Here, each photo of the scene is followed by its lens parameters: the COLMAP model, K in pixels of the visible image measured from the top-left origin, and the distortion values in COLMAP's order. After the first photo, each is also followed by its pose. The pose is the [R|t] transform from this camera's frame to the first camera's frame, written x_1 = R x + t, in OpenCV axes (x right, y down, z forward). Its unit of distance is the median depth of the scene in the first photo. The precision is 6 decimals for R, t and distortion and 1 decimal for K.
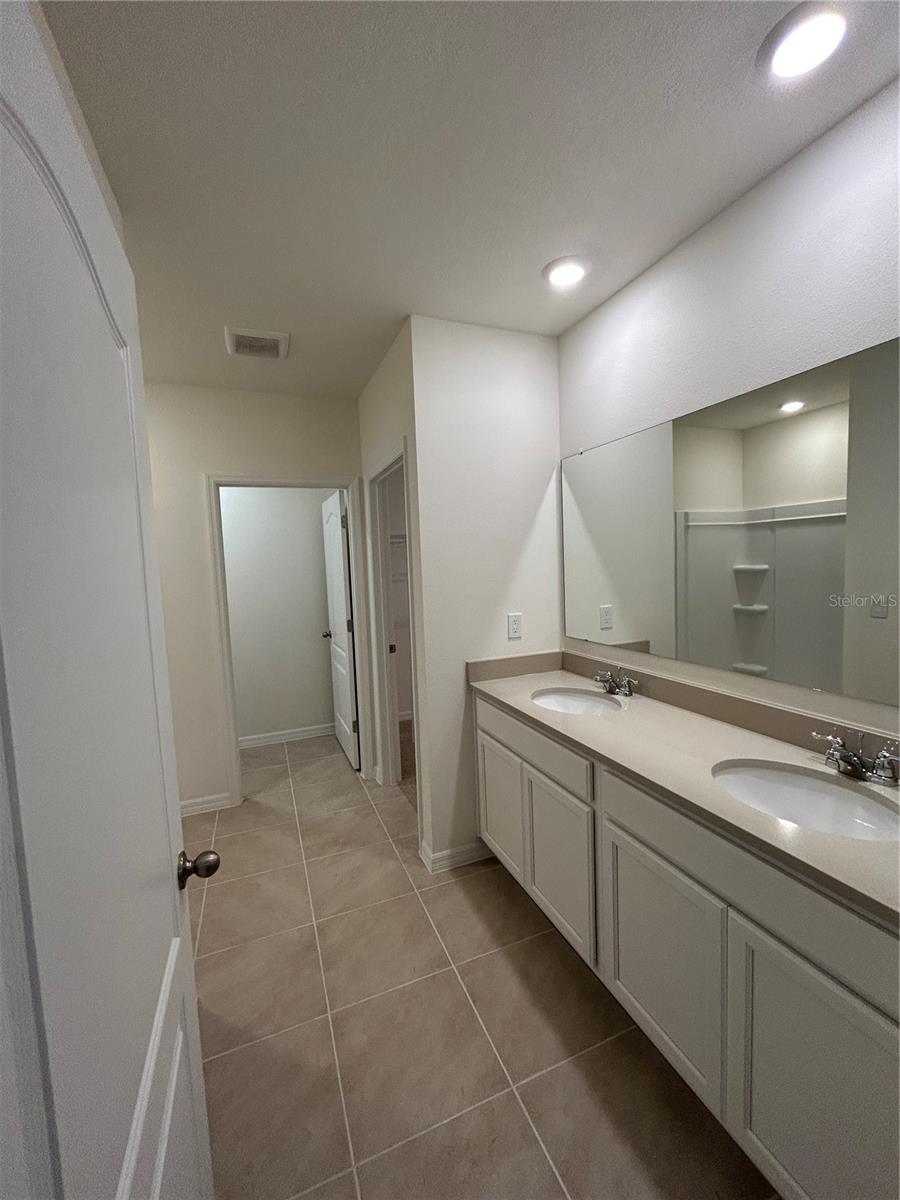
lens RADIAL K [[483.1, 0, 450.0], [0, 483.1, 600.0], [0, 0, 1]] dist [-0.000218, -0.000042]
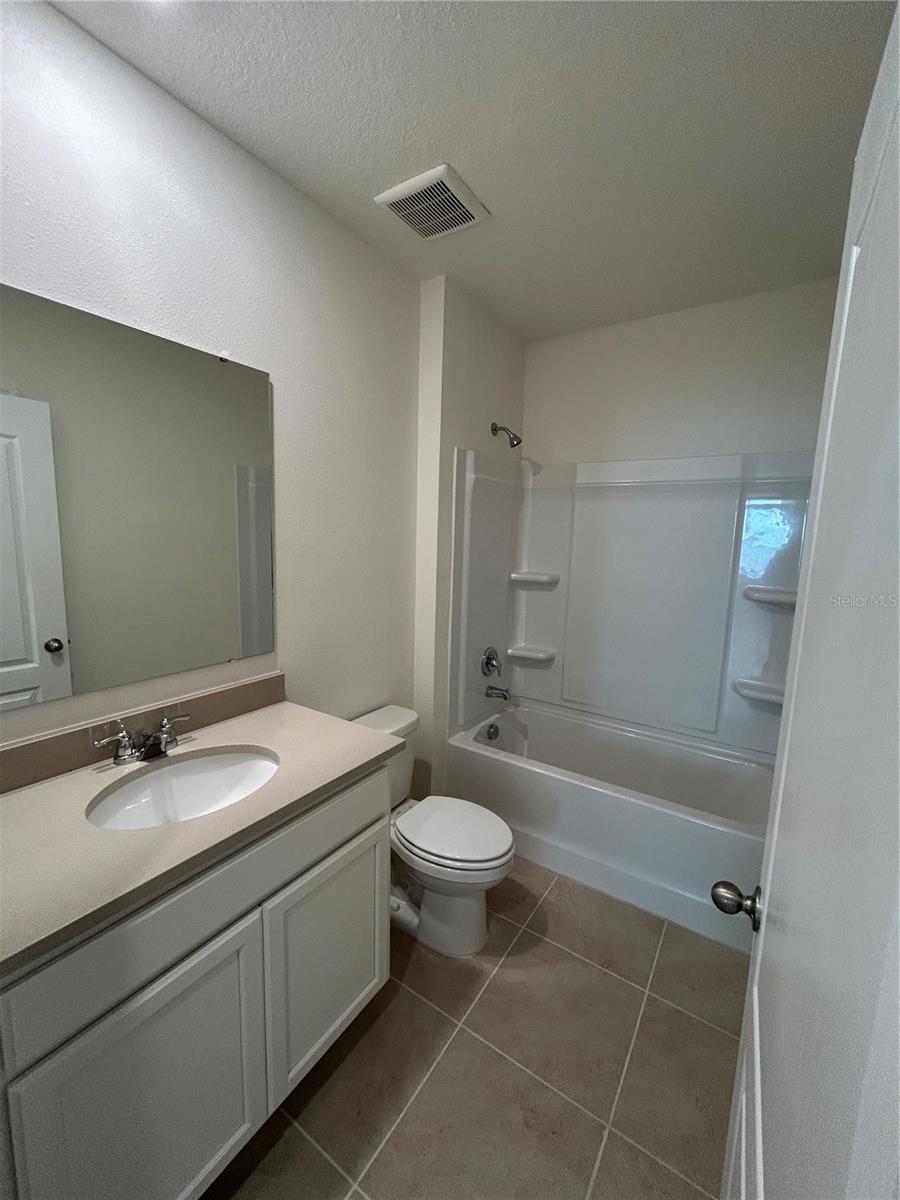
lens RADIAL K [[483.1, 0, 450.0], [0, 483.1, 600.0], [0, 0, 1]] dist [-0.000218, -0.000042]
pose [[-0.561570, -0.060131, 0.825242, -0.324633], [0.091761, 0.986678, 0.134336, -0.036016], [-0.822326, 0.151164, -0.548571, 0.993544]]
